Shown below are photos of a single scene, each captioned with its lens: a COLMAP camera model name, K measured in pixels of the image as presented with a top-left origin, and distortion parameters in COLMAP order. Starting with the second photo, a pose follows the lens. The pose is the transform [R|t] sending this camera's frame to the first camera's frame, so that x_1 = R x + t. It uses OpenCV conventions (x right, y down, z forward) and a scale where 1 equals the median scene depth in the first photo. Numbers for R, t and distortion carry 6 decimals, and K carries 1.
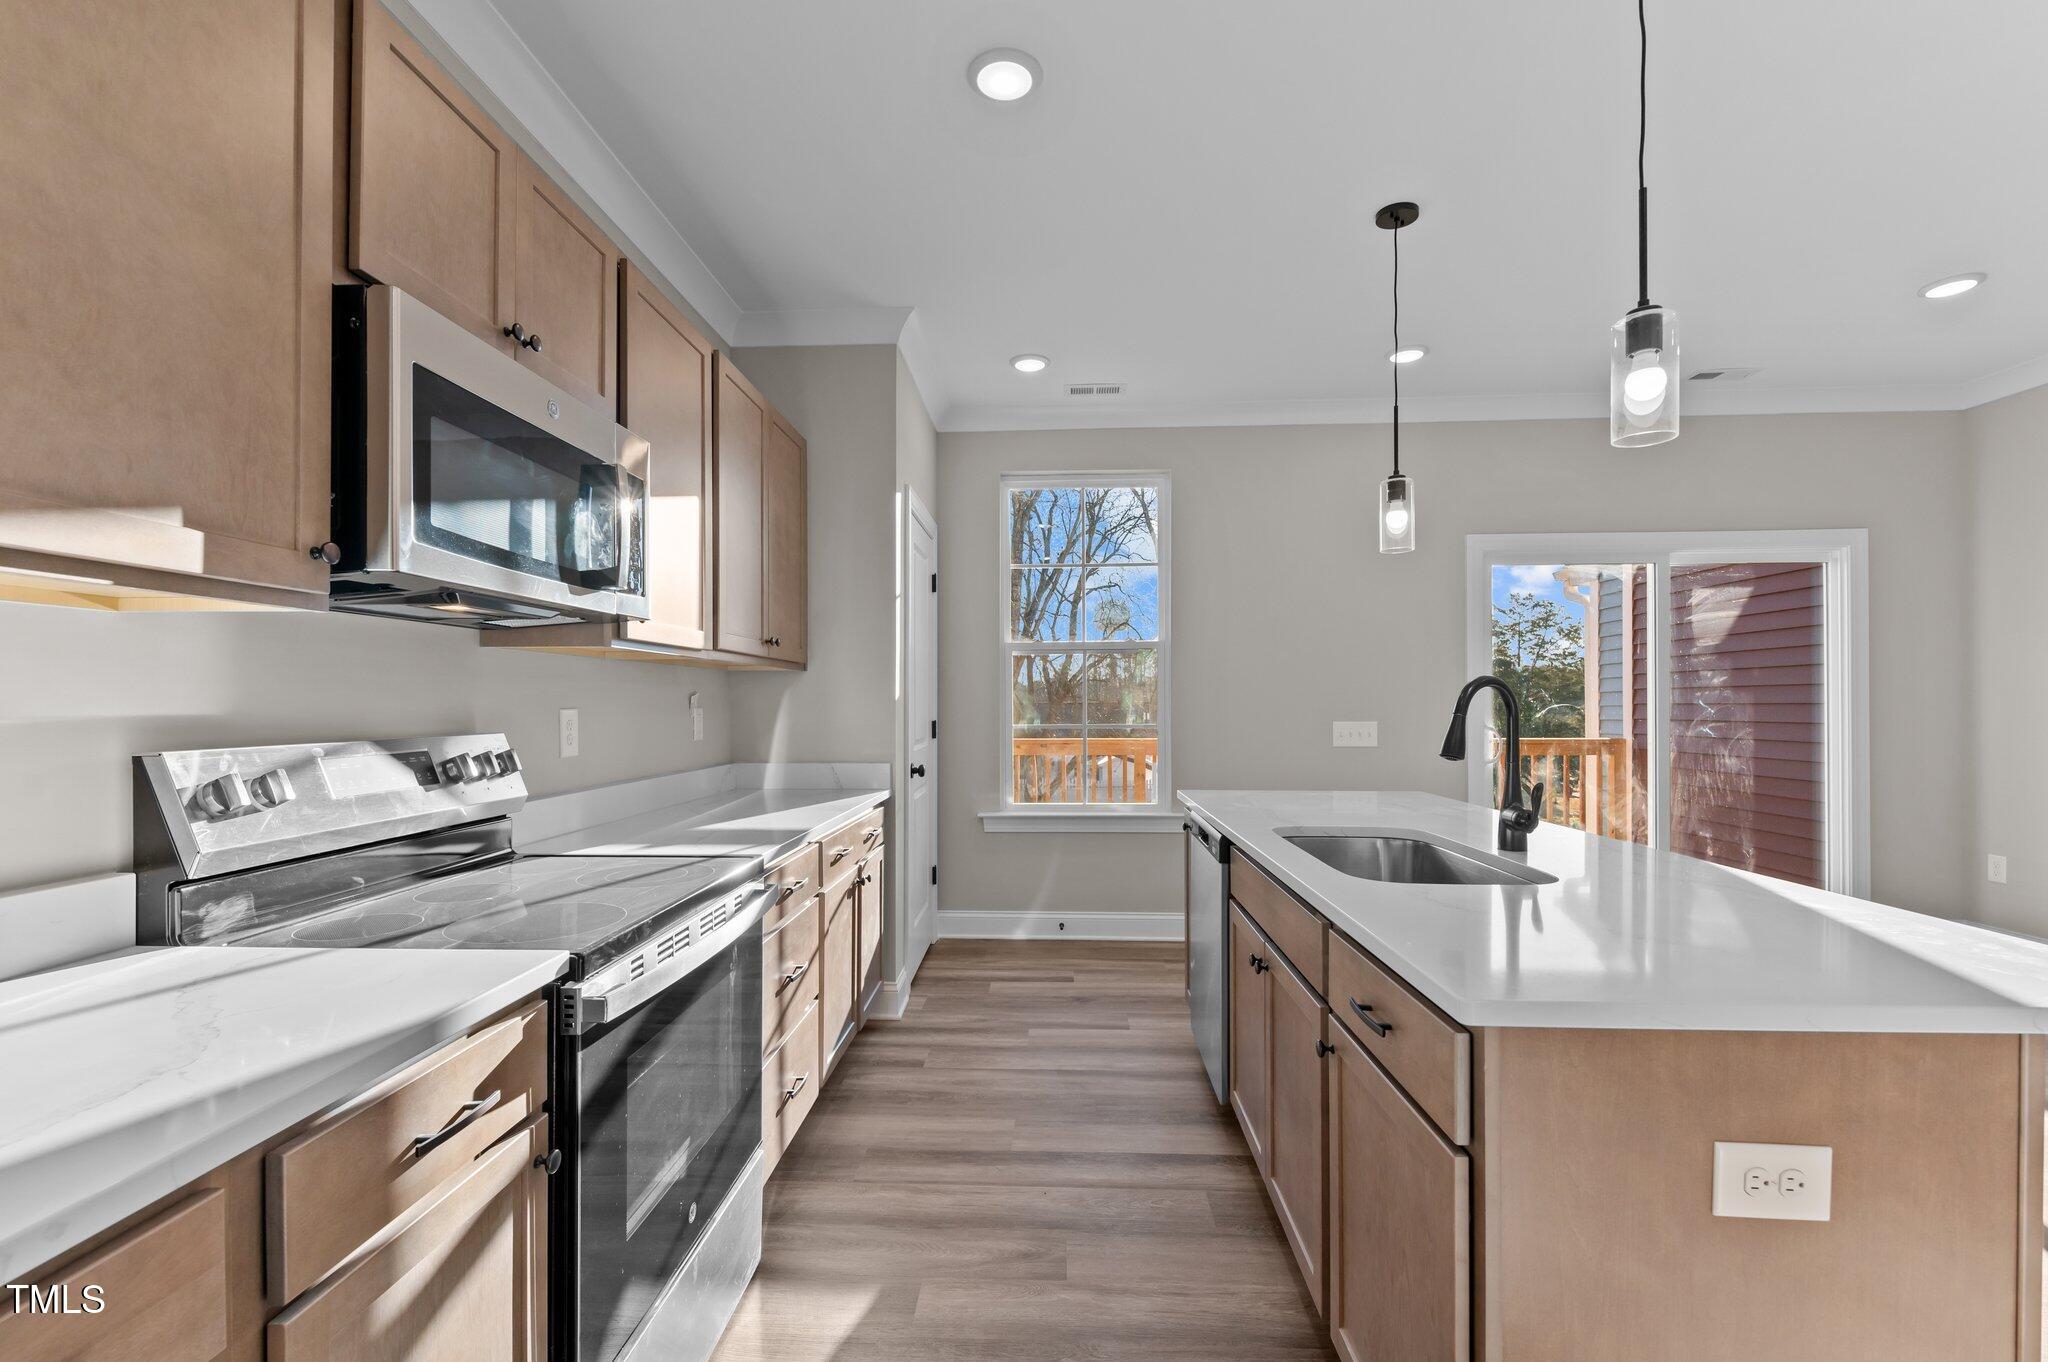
lens RADIAL K [[875.6, 0, 1015.2], [0, 875.6, 705.5], [0, 0, 1]] dist [-0.001592, -0.000704]
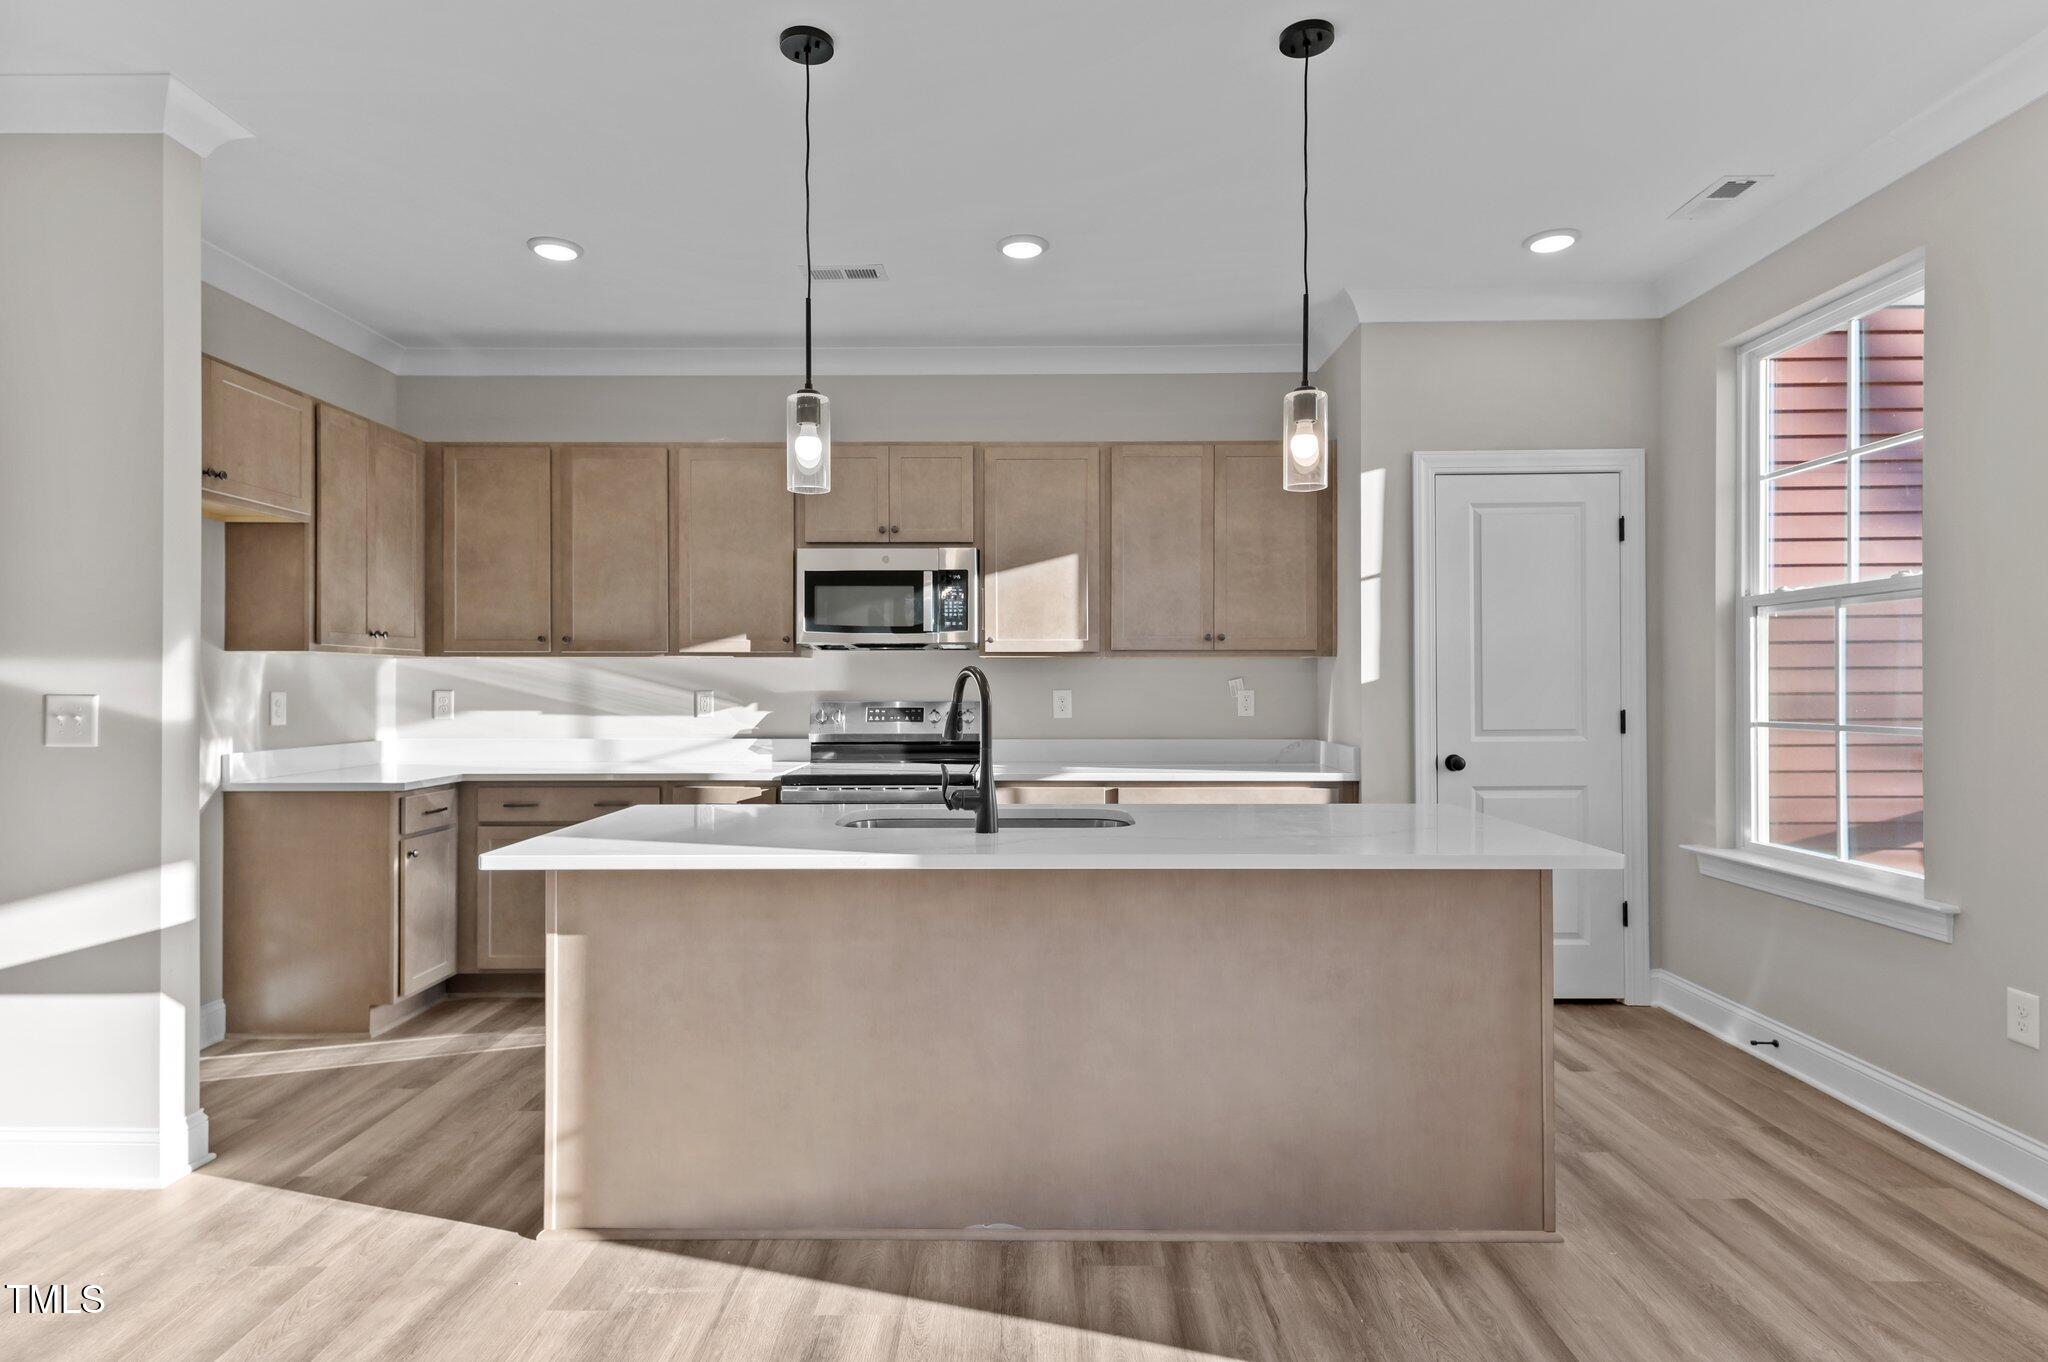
lens RADIAL K [[1089.5, 0, 1024.0], [0, 1089.5, 681.0], [0, 0, 1]] dist [0.005665, 0.001408]
pose [[0.039566, 0.001069, -0.999216, 1.073623], [-0.000965, 0.999999, 0.001032, -0.010326], [0.999217, 0.000923, 0.039567, 0.571279]]
